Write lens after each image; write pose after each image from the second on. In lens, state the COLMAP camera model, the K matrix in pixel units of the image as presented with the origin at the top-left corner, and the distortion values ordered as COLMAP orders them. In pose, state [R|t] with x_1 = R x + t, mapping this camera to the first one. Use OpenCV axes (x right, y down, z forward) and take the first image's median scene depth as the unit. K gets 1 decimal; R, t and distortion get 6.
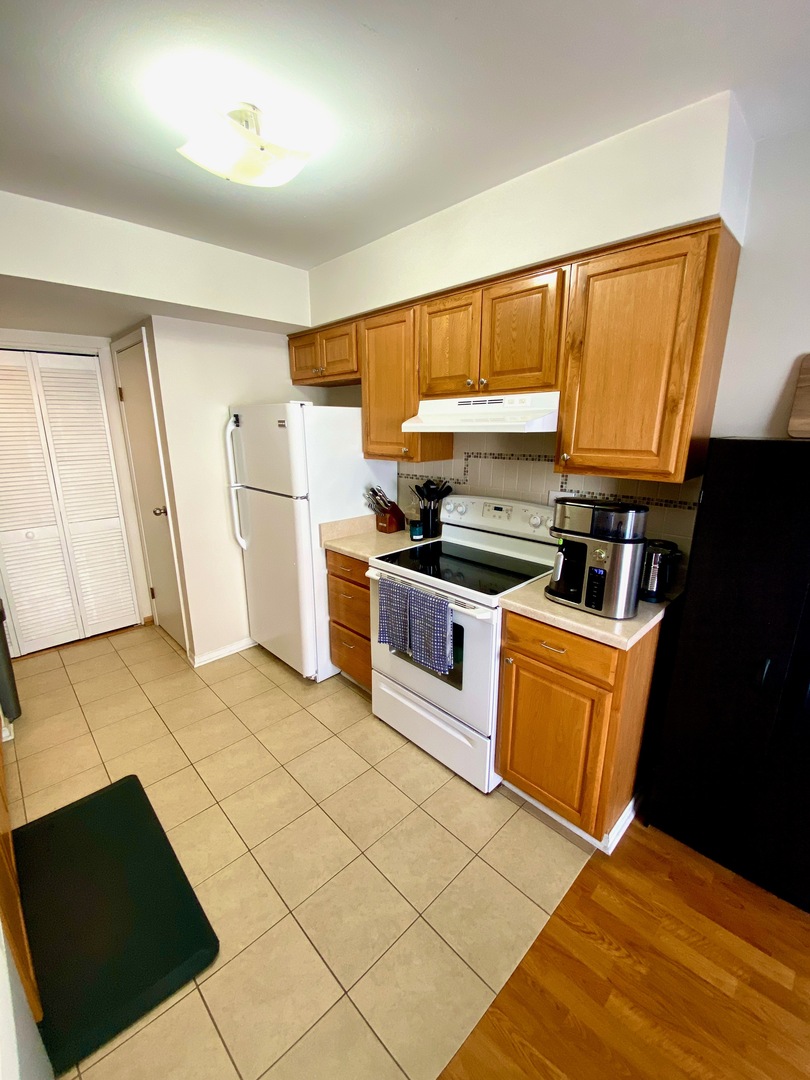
lens RADIAL K [[444.6, 0, 402.1], [0, 444.6, 543.3], [0, 0, 1]] dist [0.040006, -0.001014]
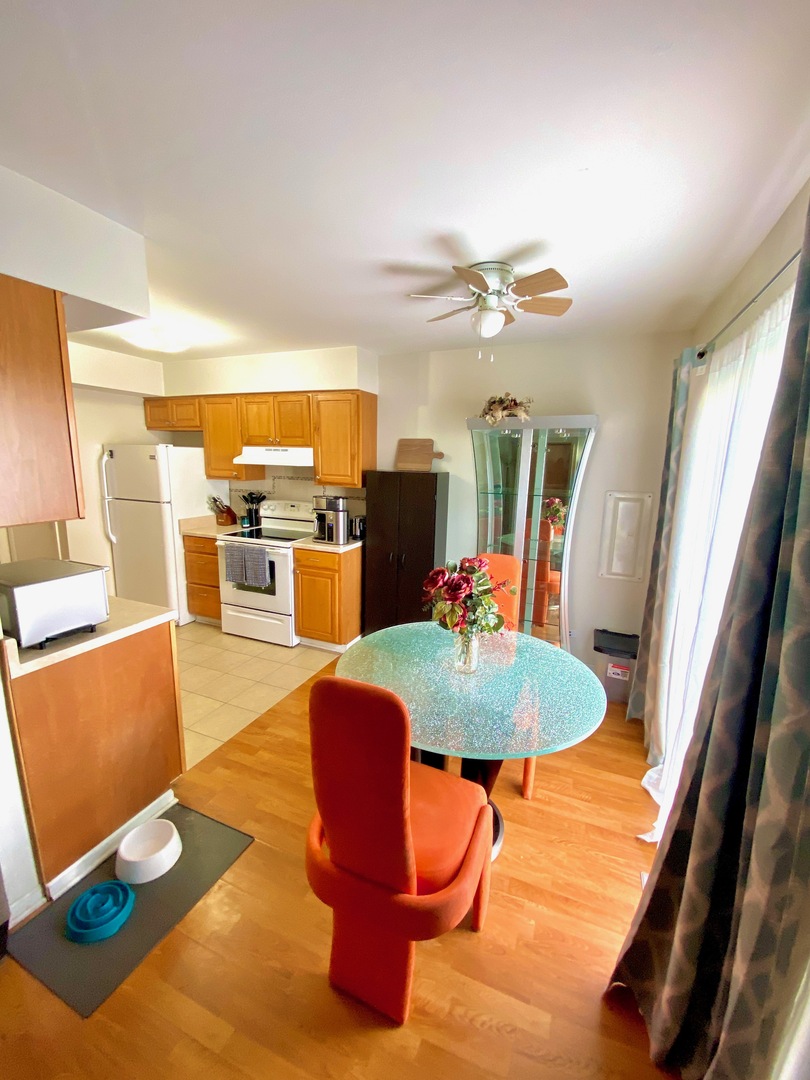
lens RADIAL K [[444.6, 0, 411.1], [0, 444.6, 536.3], [0, 0, 1]] dist [0.040006, -0.001014]
pose [[0.917057, -0.050172, 0.395588, -0.074327], [0.079729, 0.995091, -0.058624, 0.208181], [-0.390705, 0.085301, 0.916555, -0.930833]]
